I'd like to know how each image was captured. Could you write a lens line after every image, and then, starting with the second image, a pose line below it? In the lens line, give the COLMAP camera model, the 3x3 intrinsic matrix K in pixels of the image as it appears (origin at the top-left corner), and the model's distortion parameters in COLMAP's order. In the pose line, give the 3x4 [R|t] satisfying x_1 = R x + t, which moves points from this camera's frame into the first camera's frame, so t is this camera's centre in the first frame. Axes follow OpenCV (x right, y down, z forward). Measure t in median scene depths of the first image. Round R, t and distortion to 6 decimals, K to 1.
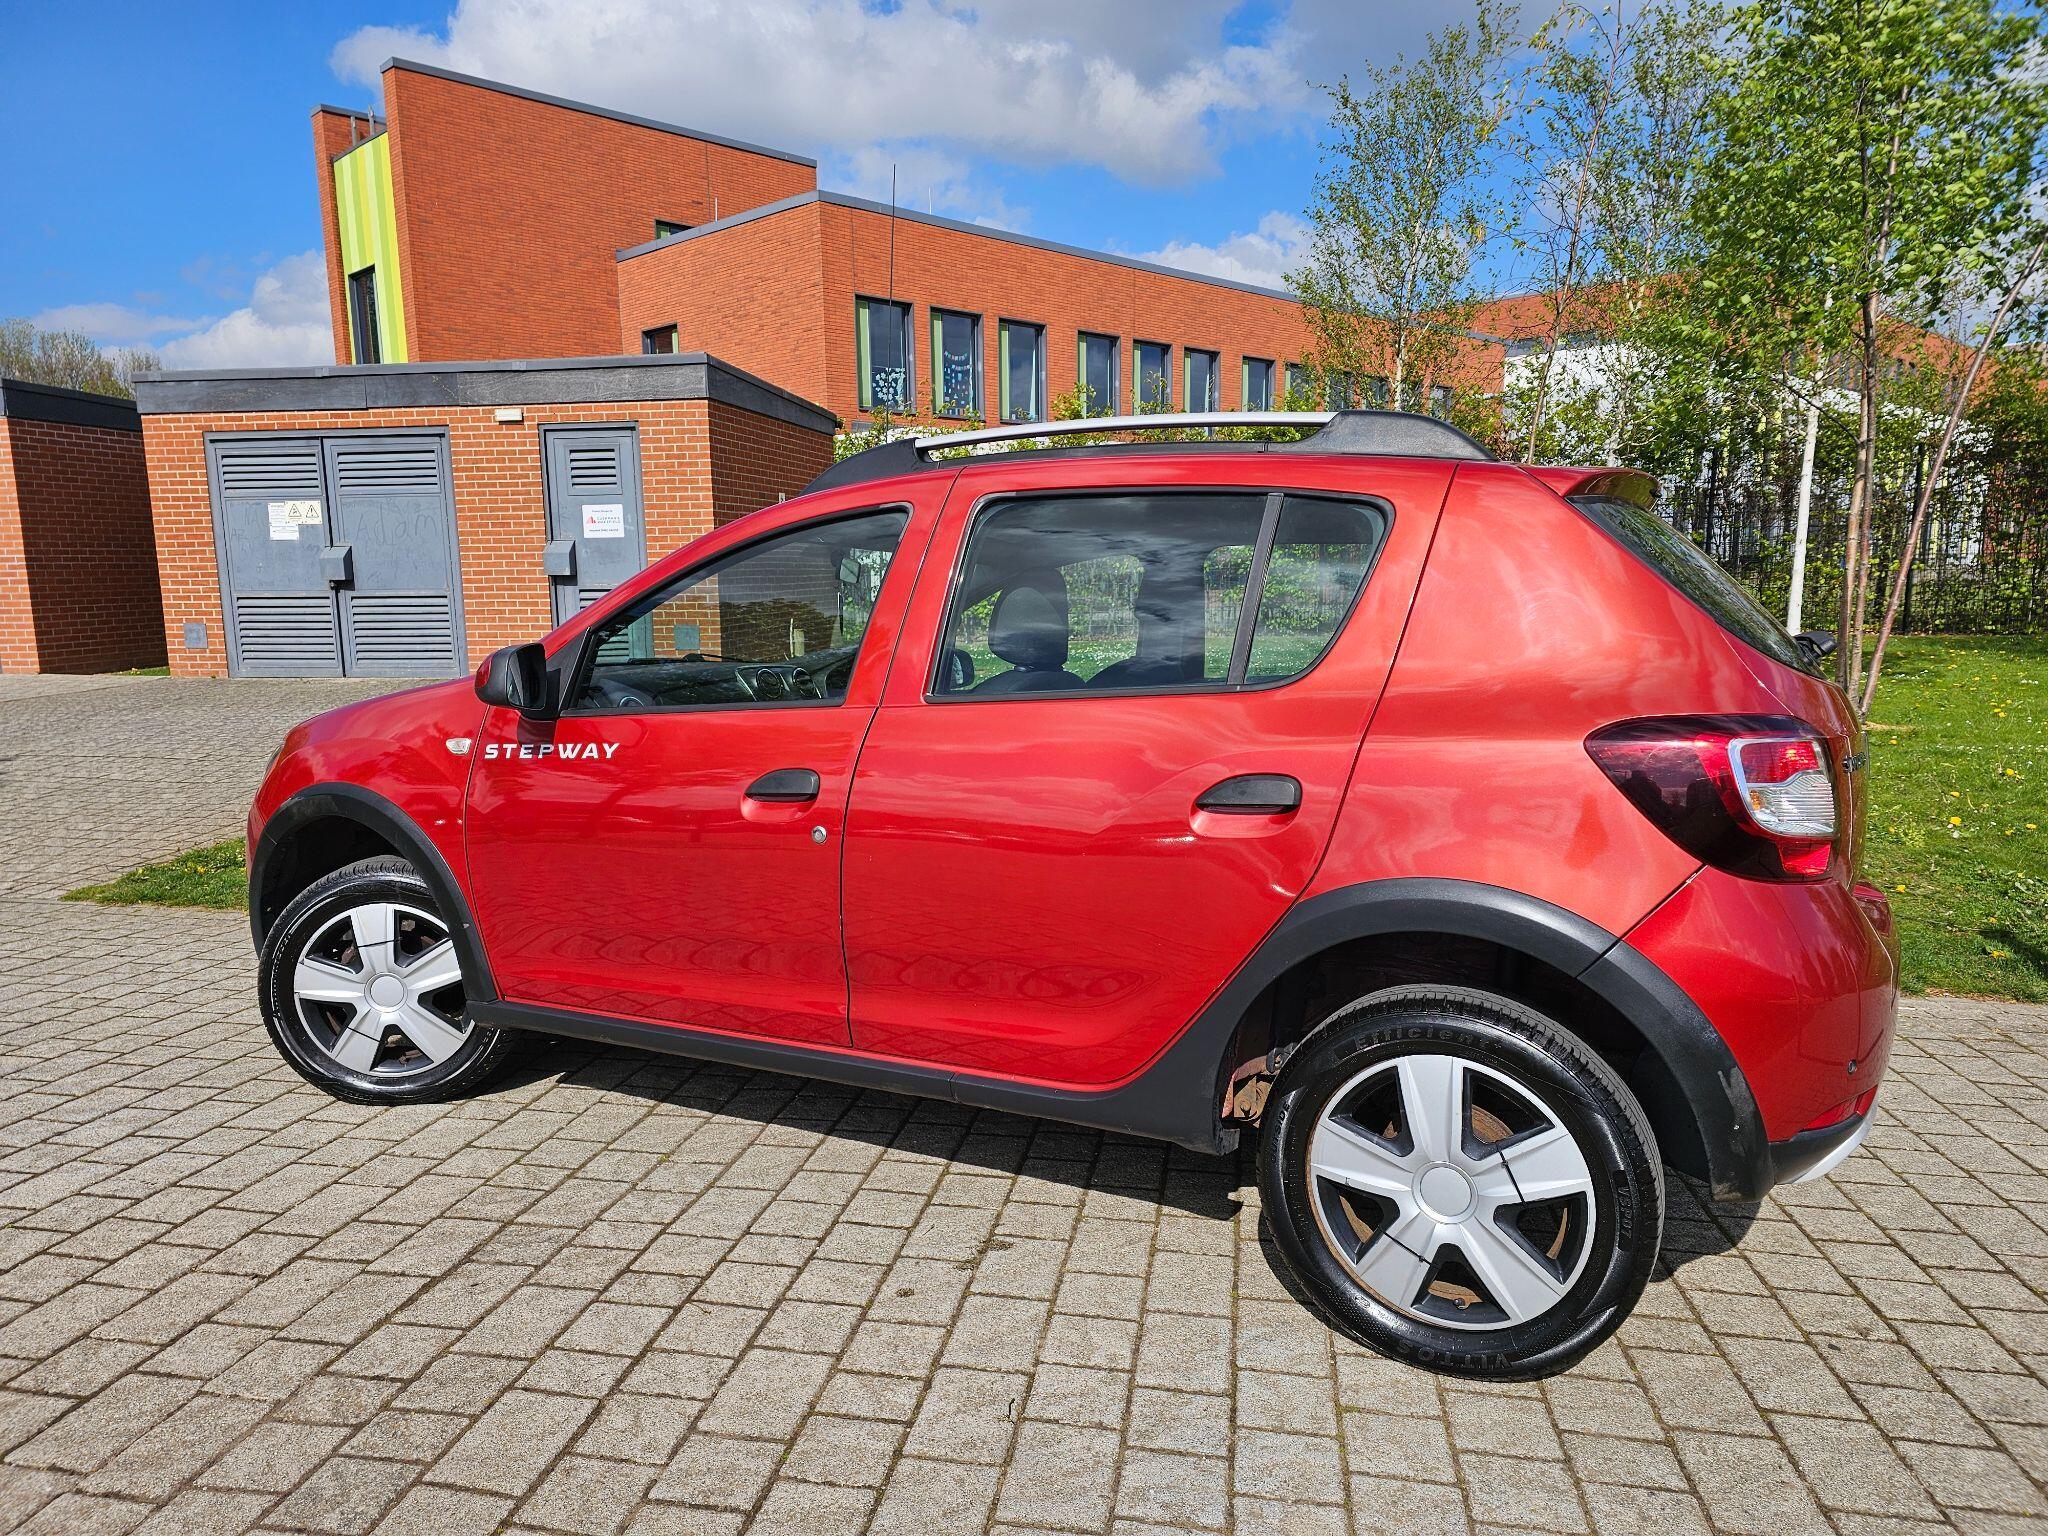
lens RADIAL K [[1363.0, 0, 1011.8], [0, 1363.0, 775.8], [0, 0, 1]] dist [0.045056, -0.030604]
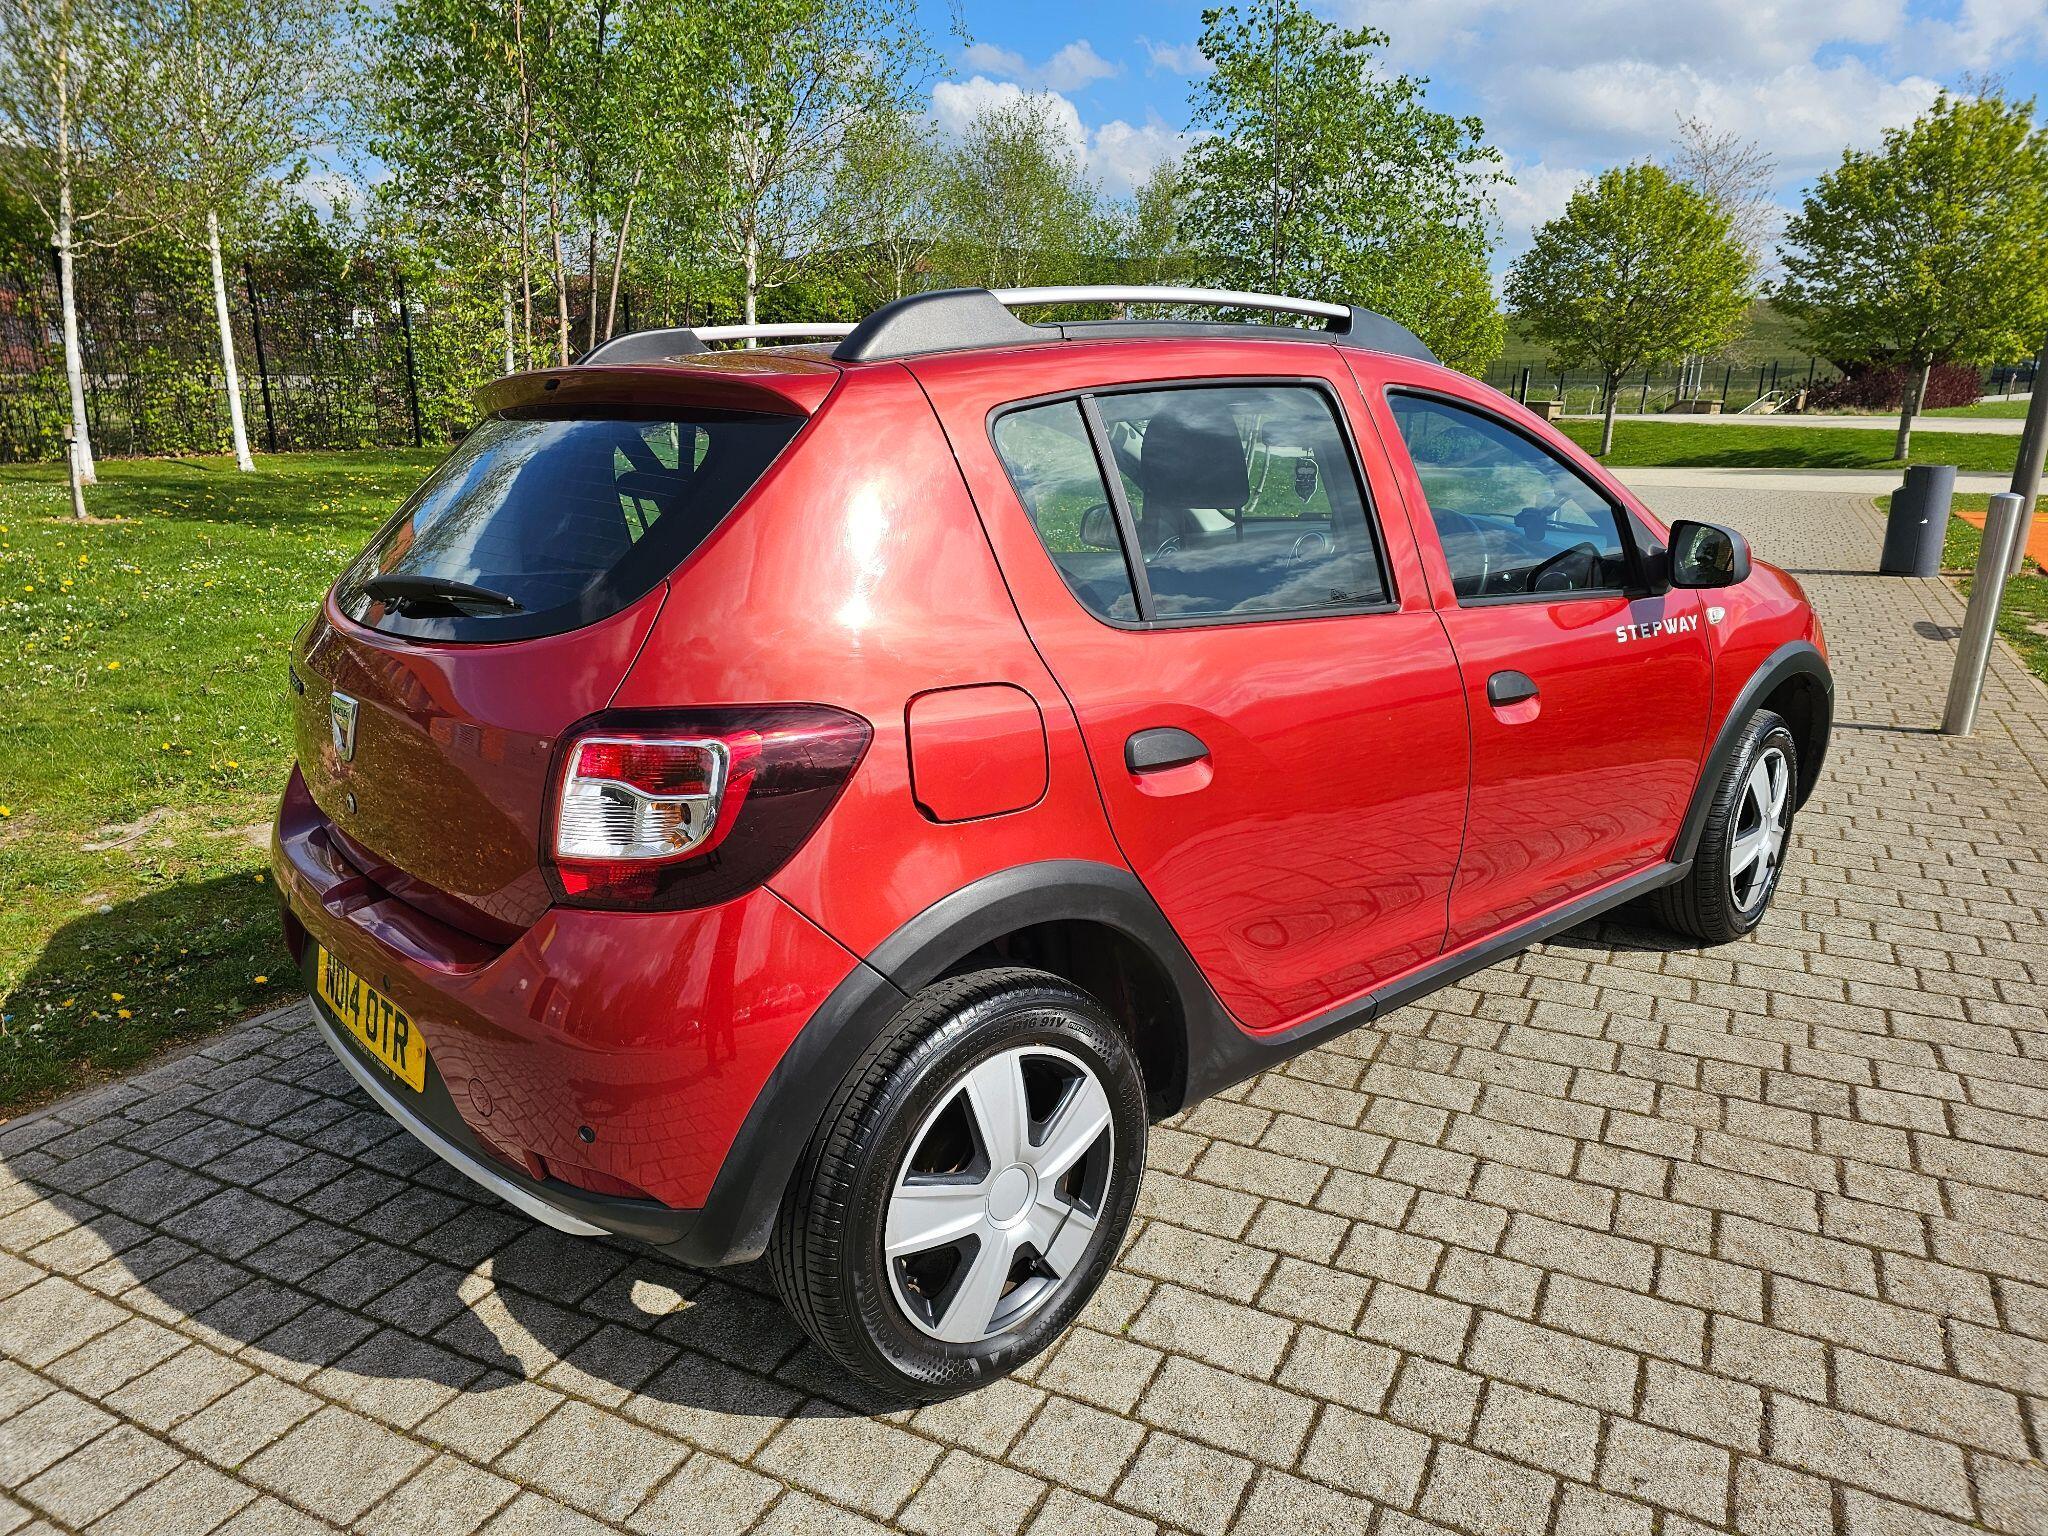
lens RADIAL K [[1363.0, 0, 1008.5], [0, 1363.0, 775.3], [0, 0, 1]] dist [0.045056, -0.030604]
pose [[0.311995, -0.254355, 0.915403, -0.851414], [0.130470, 0.965839, 0.223902, -0.109780], [-0.941083, 0.049577, 0.334522, 0.542456]]
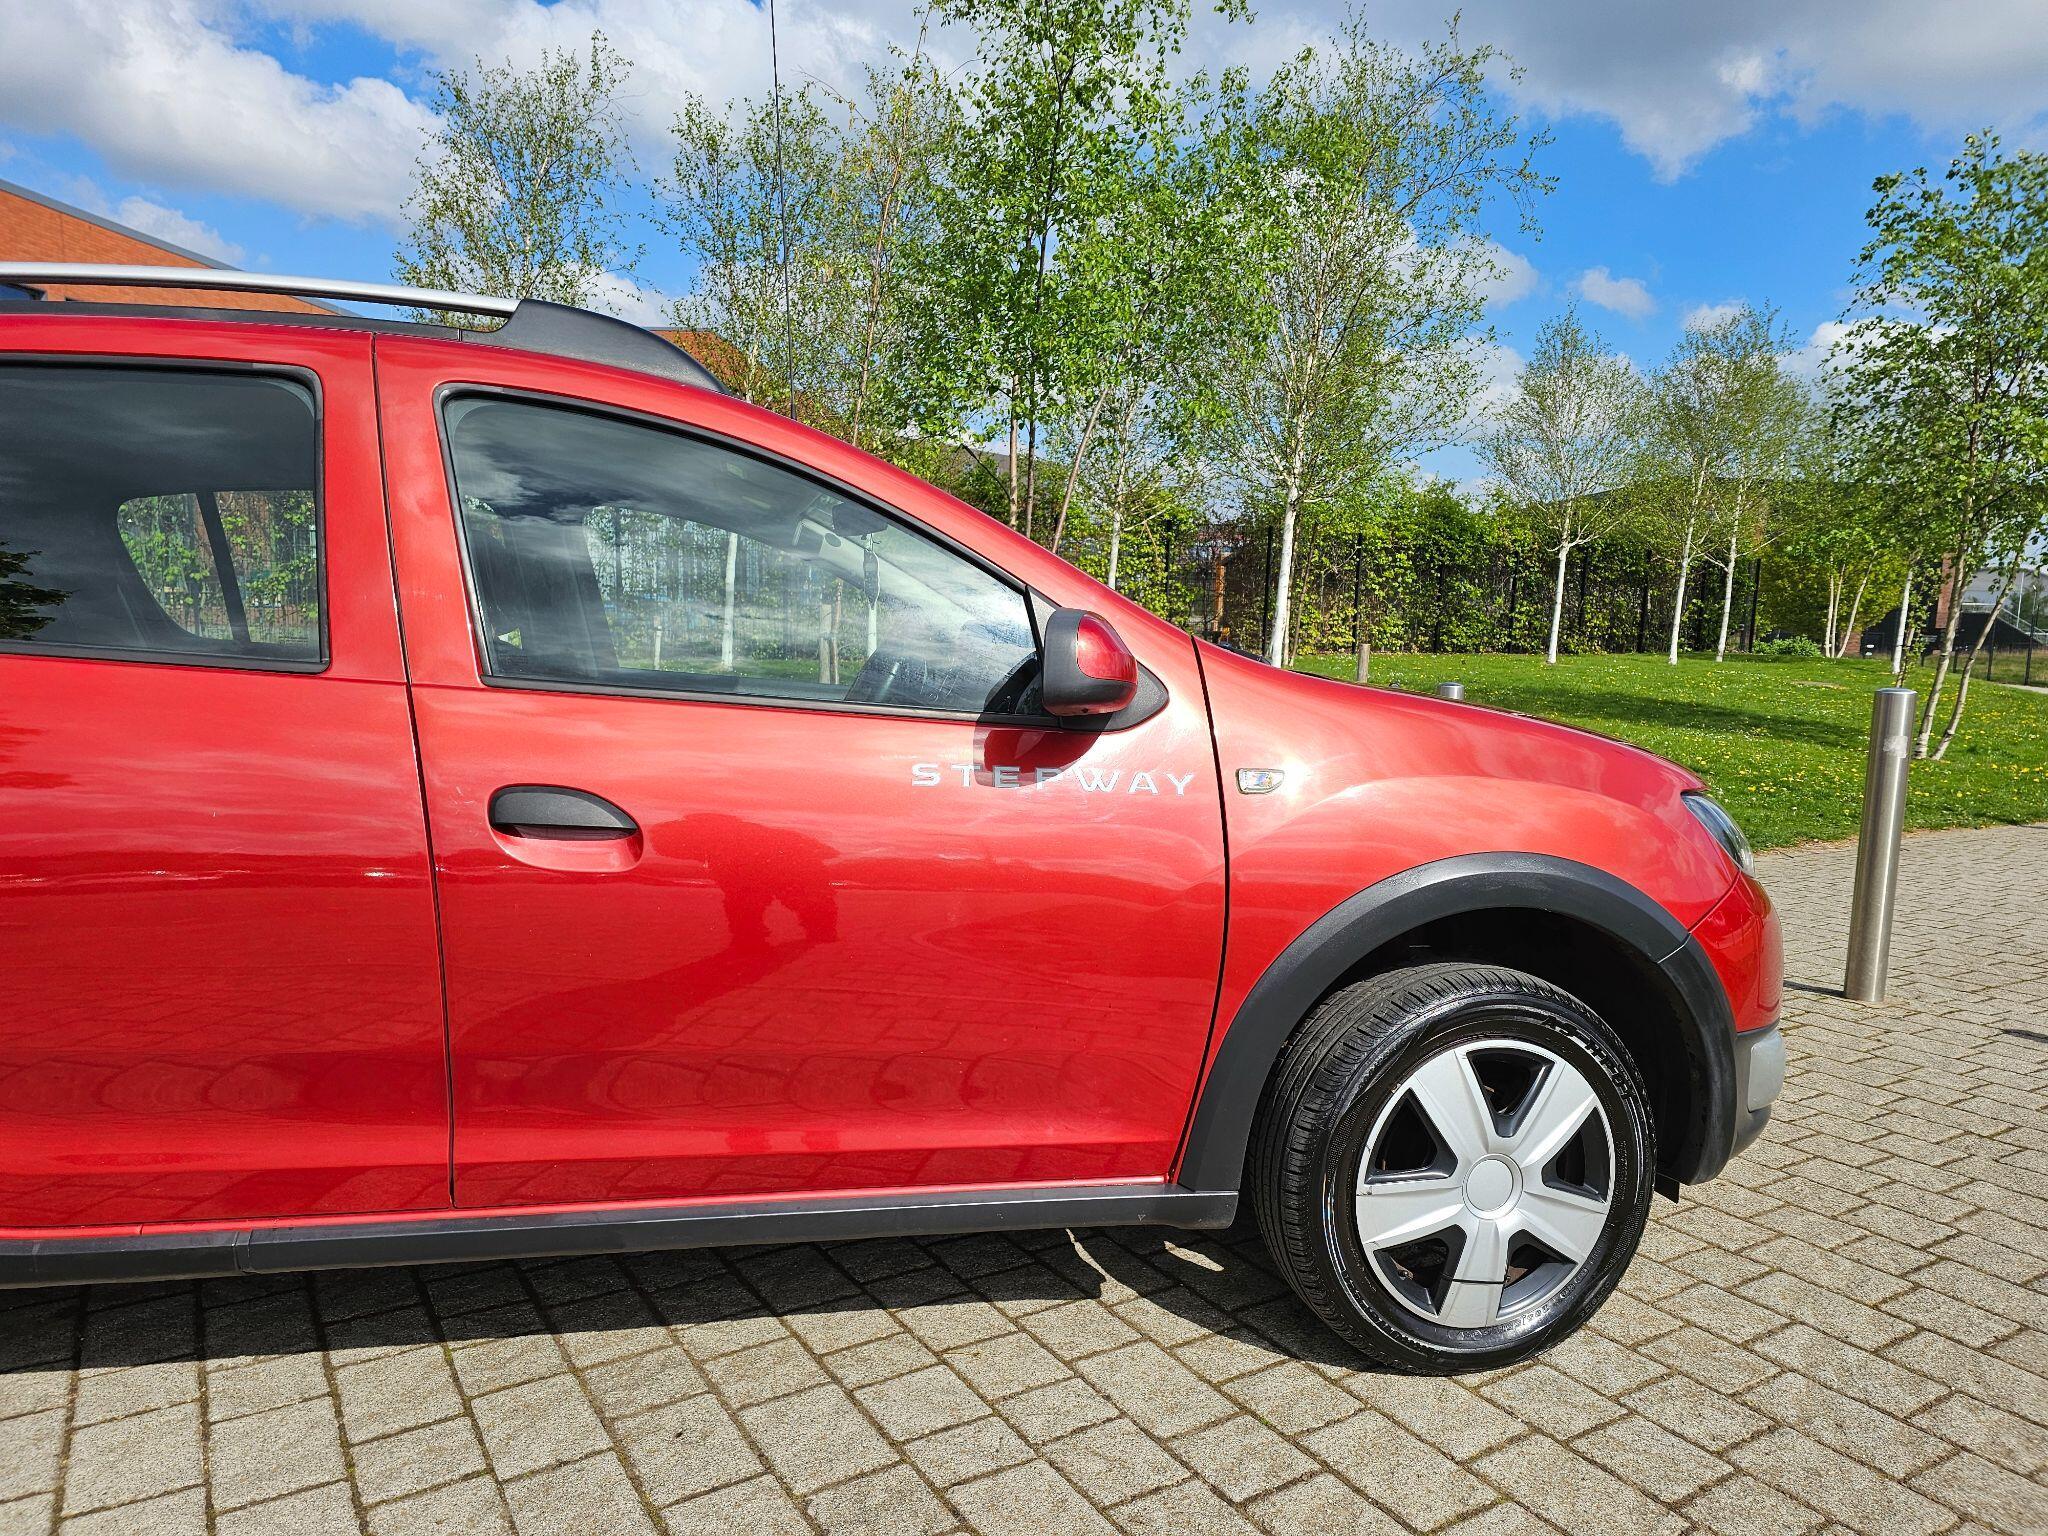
lens RADIAL K [[1363.0, 0, 1021.2], [0, 1363.0, 780.1], [0, 0, 1]] dist [0.045056, -0.030604]
pose [[0.749044, -0.057781, 0.659996, -0.399931], [0.070742, 0.997470, 0.007040, 0.009441], [-0.658733, 0.041417, 0.751236, 0.158997]]
